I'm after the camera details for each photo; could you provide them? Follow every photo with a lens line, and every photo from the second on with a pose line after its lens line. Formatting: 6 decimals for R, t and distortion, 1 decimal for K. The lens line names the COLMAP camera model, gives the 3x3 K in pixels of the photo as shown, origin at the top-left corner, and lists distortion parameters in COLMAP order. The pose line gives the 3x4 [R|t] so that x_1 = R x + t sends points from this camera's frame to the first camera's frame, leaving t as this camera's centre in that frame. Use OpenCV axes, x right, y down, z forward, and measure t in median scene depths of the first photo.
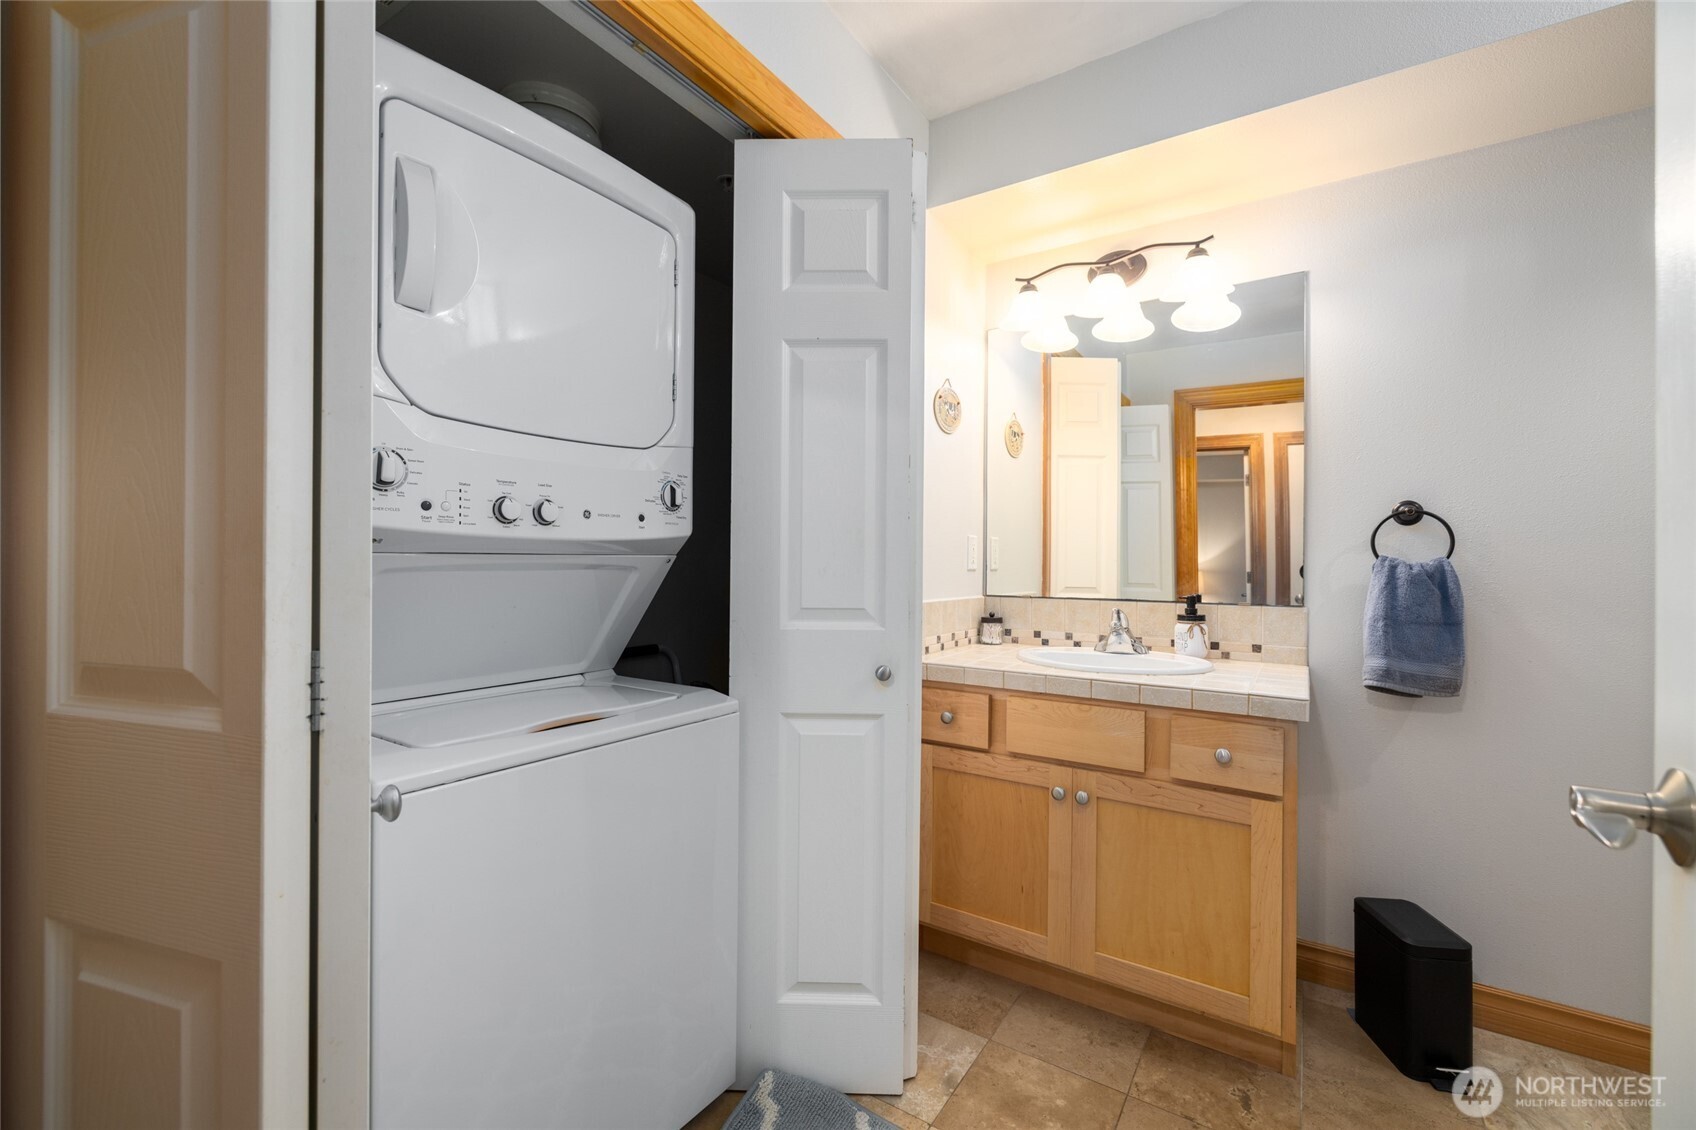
lens RADIAL K [[729.2, 0, 844.4], [0, 729.2, 565.5], [0, 0, 1]] dist [0.005274, 0.000530]
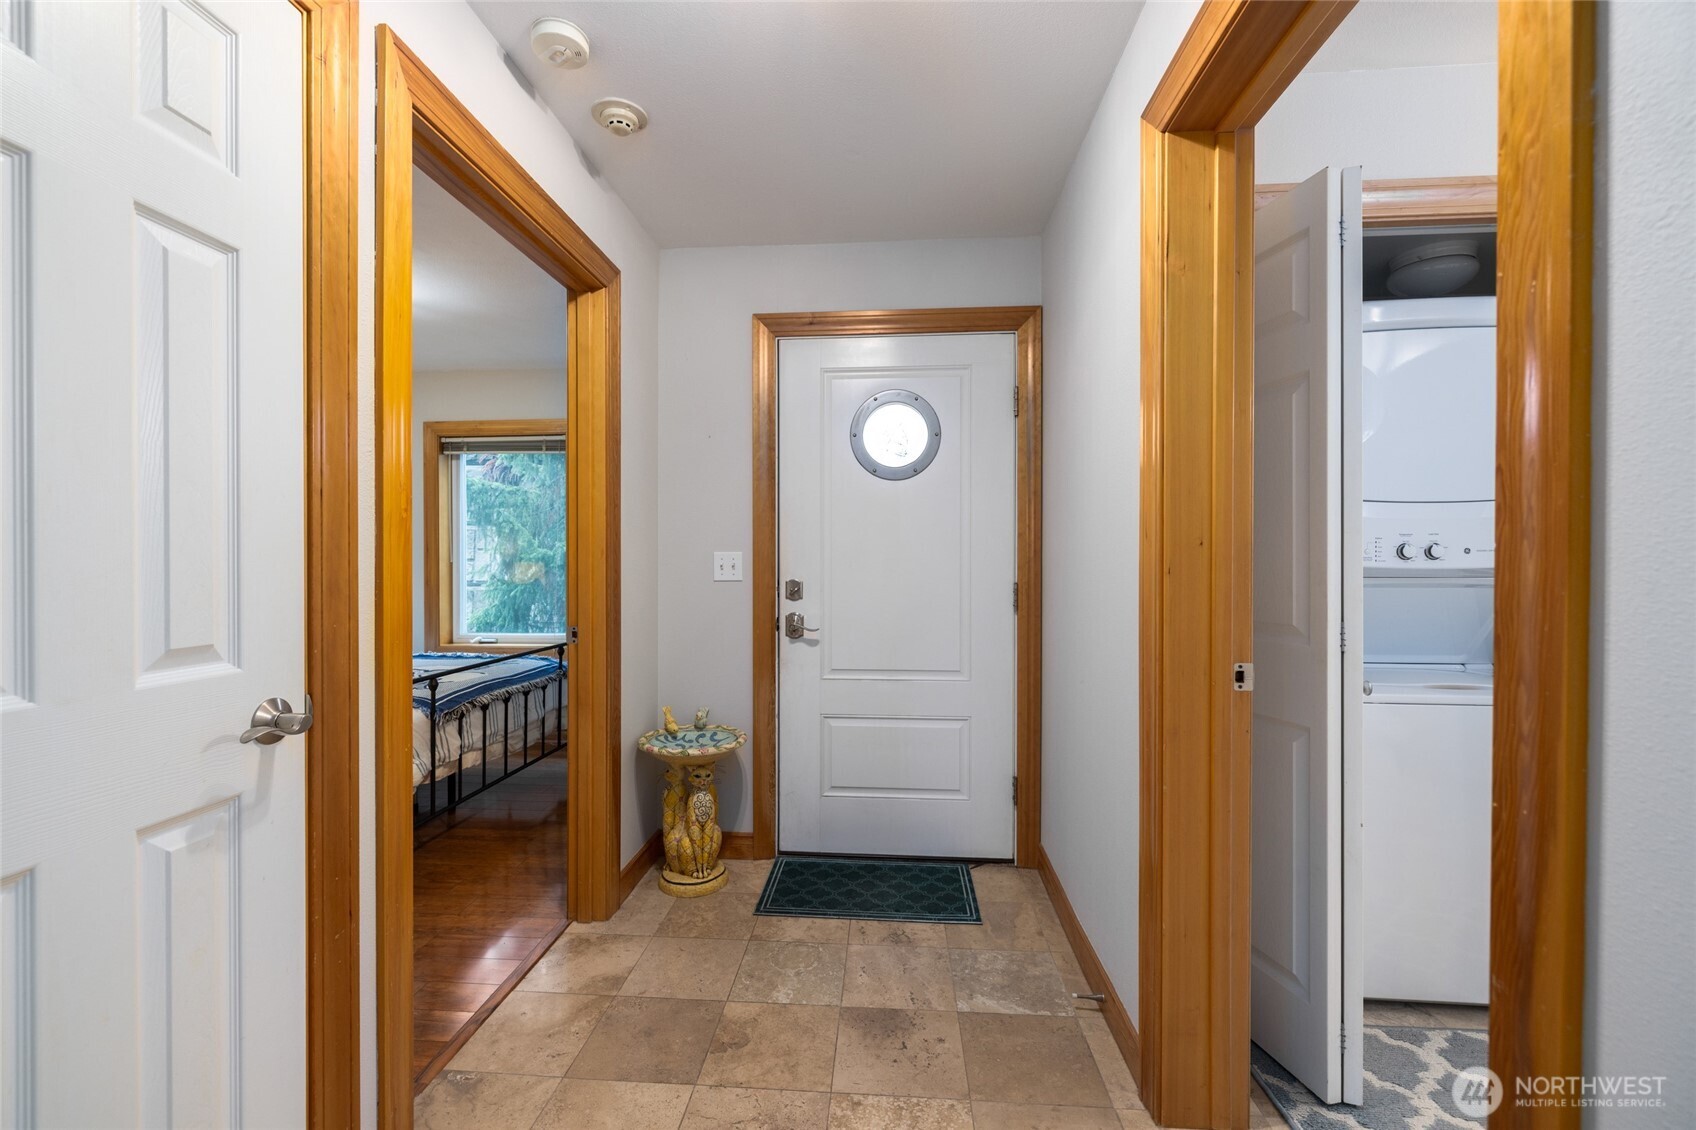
lens RADIAL K [[729.2, 0, 847.3], [0, 729.2, 568.0], [0, 0, 1]] dist [0.005274, 0.000530]
pose [[0.498763, -0.000787, -0.866738, 0.235325], [0.002585, 0.999996, 0.000579, -0.030176], [0.866734, -0.002529, 0.498764, -0.635708]]
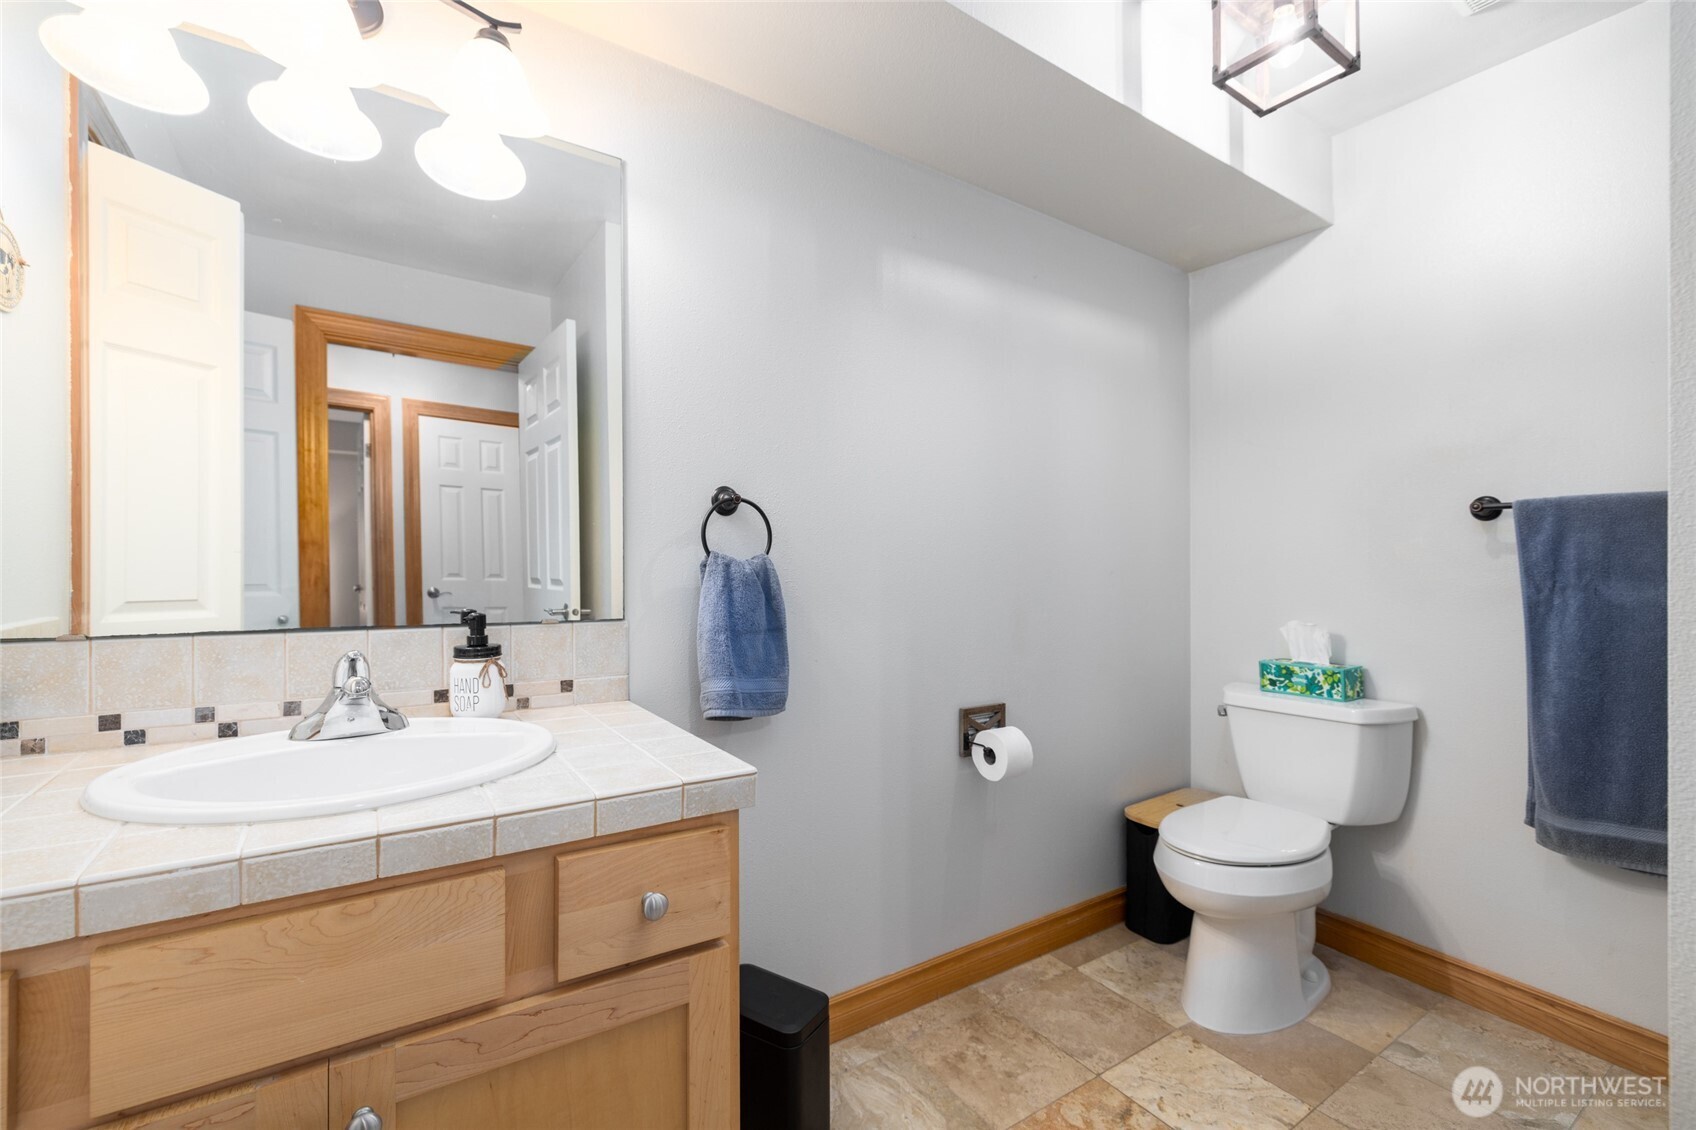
lens RADIAL K [[729.2, 0, 837.4], [0, 729.2, 565.1], [0, 0, 1]] dist [0.005274, 0.000530]
pose [[0.402133, -0.009680, 0.915530, 0.051291], [-0.005102, 0.999905, 0.012813, -0.009222], [-0.915567, -0.009823, 0.402046, 0.547149]]
